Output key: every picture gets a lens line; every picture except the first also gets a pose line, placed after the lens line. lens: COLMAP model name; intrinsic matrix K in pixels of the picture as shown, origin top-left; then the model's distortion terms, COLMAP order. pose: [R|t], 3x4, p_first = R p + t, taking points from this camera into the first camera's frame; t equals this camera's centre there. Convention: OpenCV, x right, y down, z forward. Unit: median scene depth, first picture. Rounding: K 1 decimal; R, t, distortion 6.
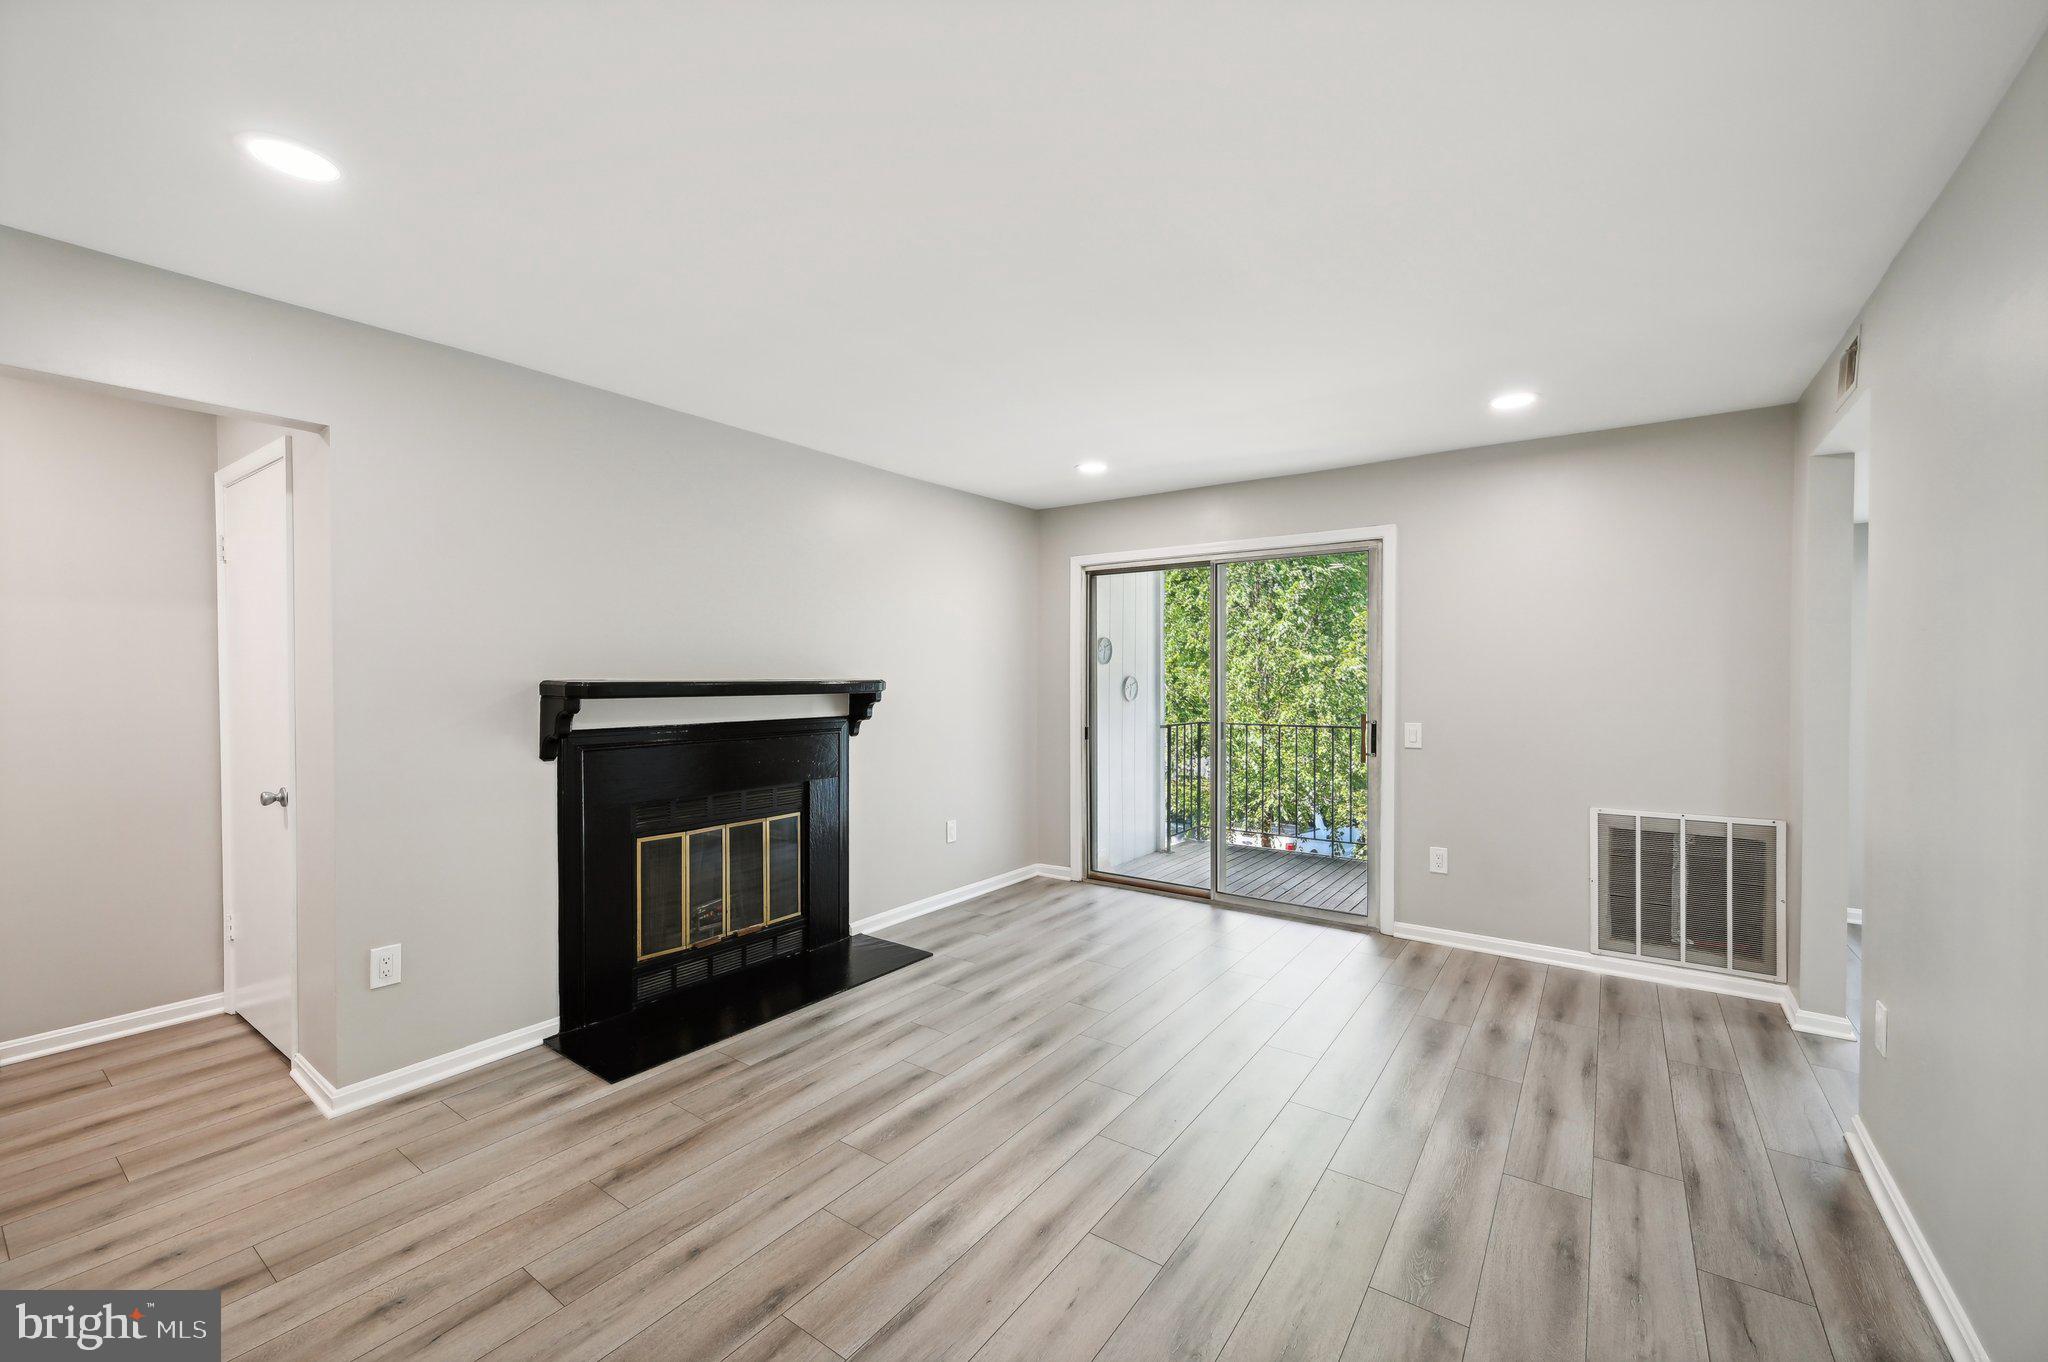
lens RADIAL K [[816.6, 0, 1052.6], [0, 816.6, 686.3], [0, 0, 1]] dist [-0.000558, 0.000611]
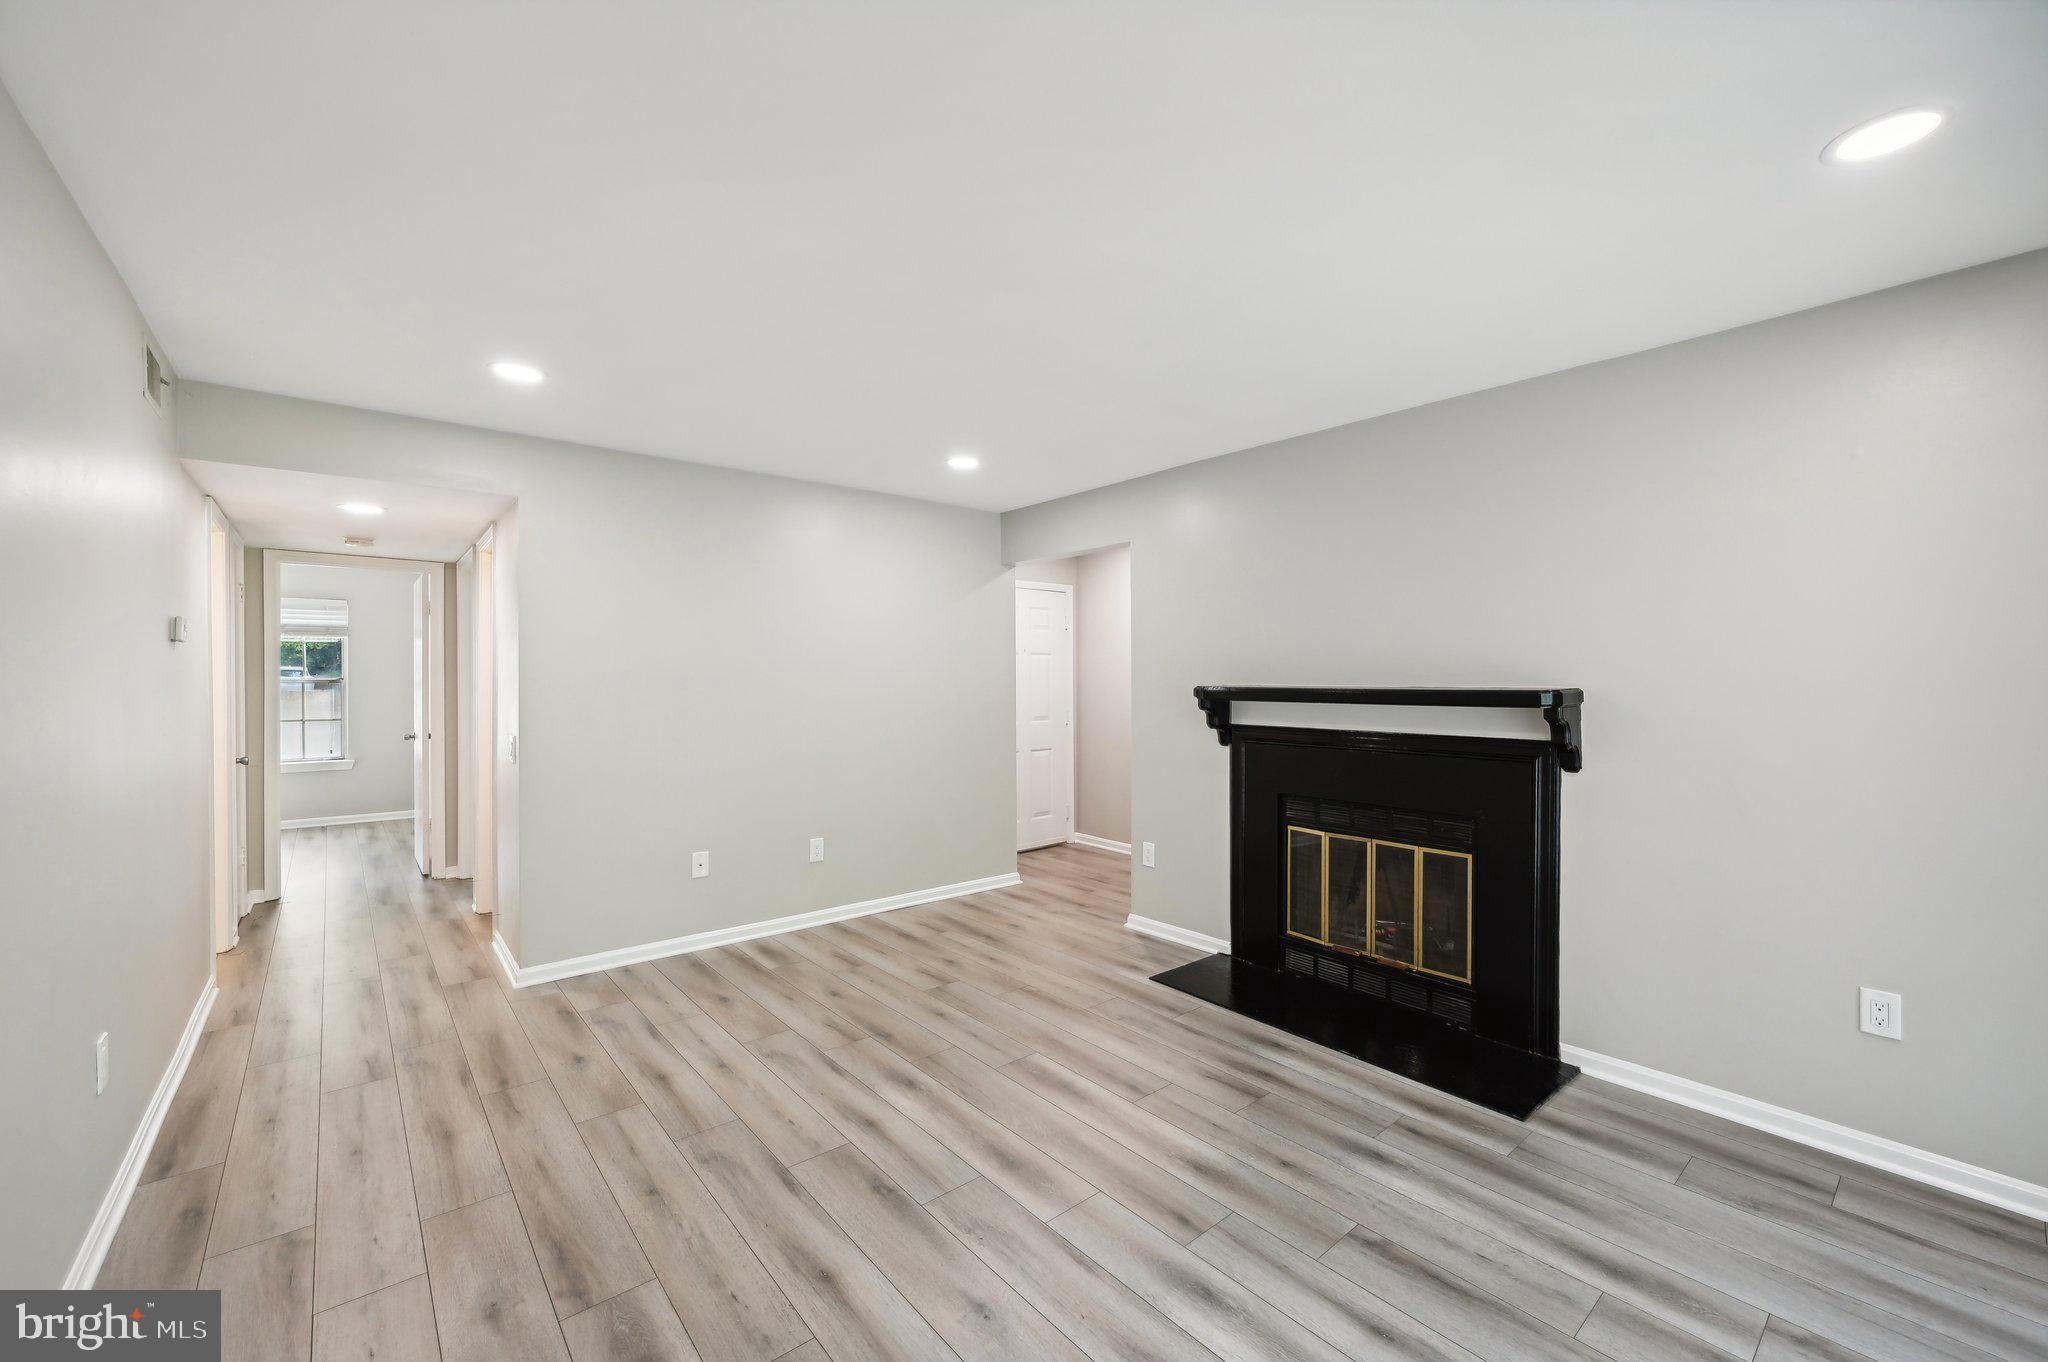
lens RADIAL K [[816.6, 0, 1014.8], [0, 816.6, 680.5], [0, 0, 1]] dist [-0.000558, 0.000611]
pose [[-0.275366, 0.003703, -0.961332, 0.729723], [-0.011692, 0.999906, 0.007201, -0.020861], [0.961268, 0.013223, -0.275296, 0.994445]]
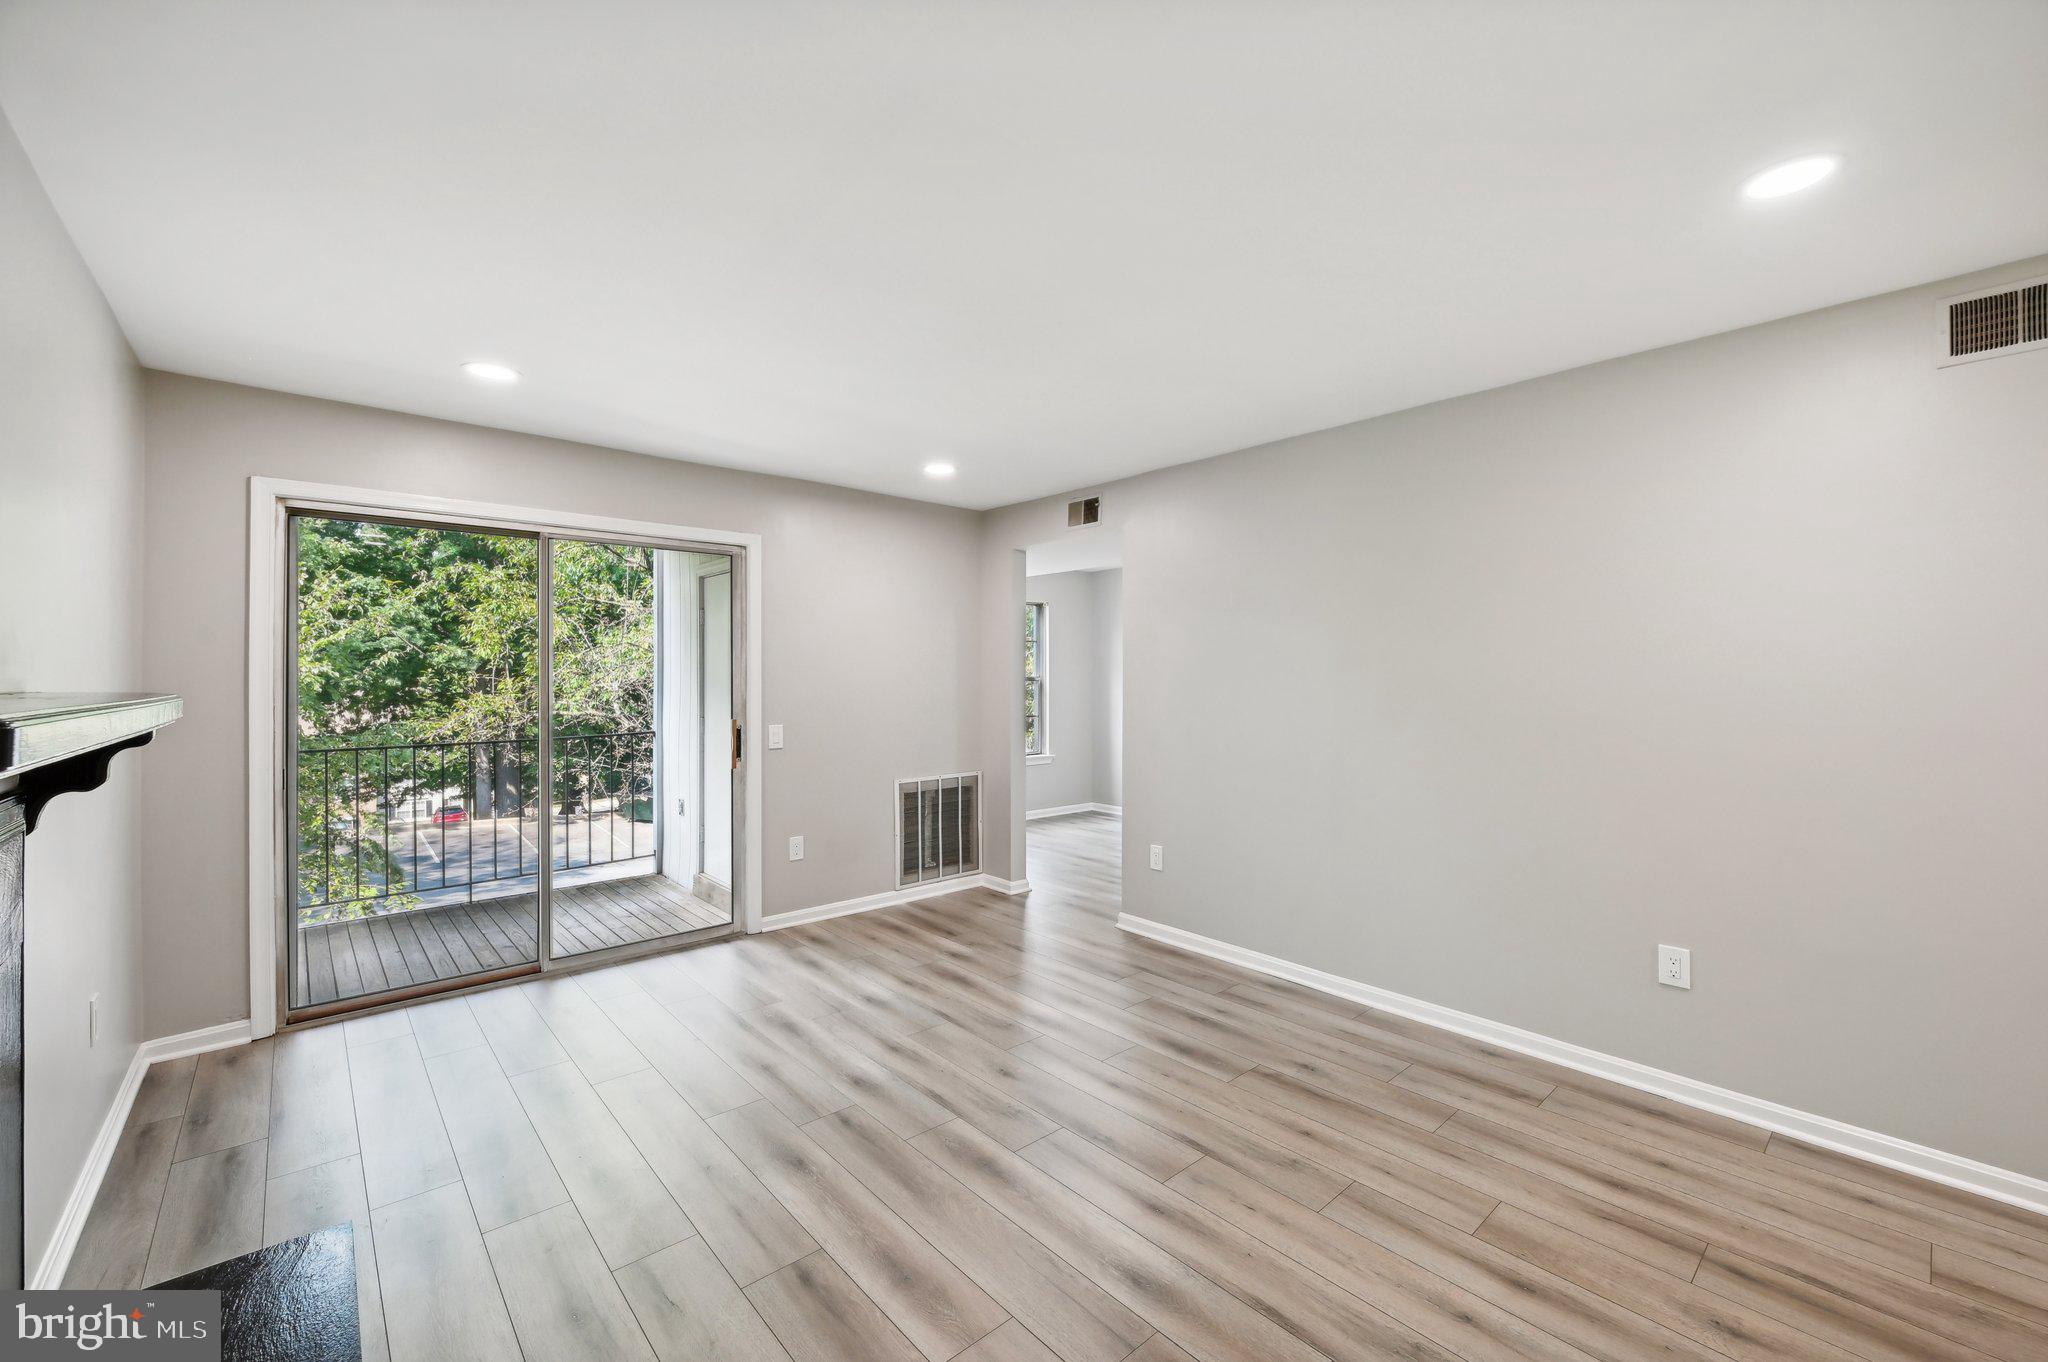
lens RADIAL K [[816.6, 0, 1019.0], [0, 816.6, 681.1], [0, 0, 1]] dist [-0.000558, 0.000611]
pose [[0.243703, -0.004499, 0.969839, -0.686644], [0.013301, 0.999911, 0.001296, -0.012952], [-0.969759, 0.012584, 0.243742, 0.578999]]
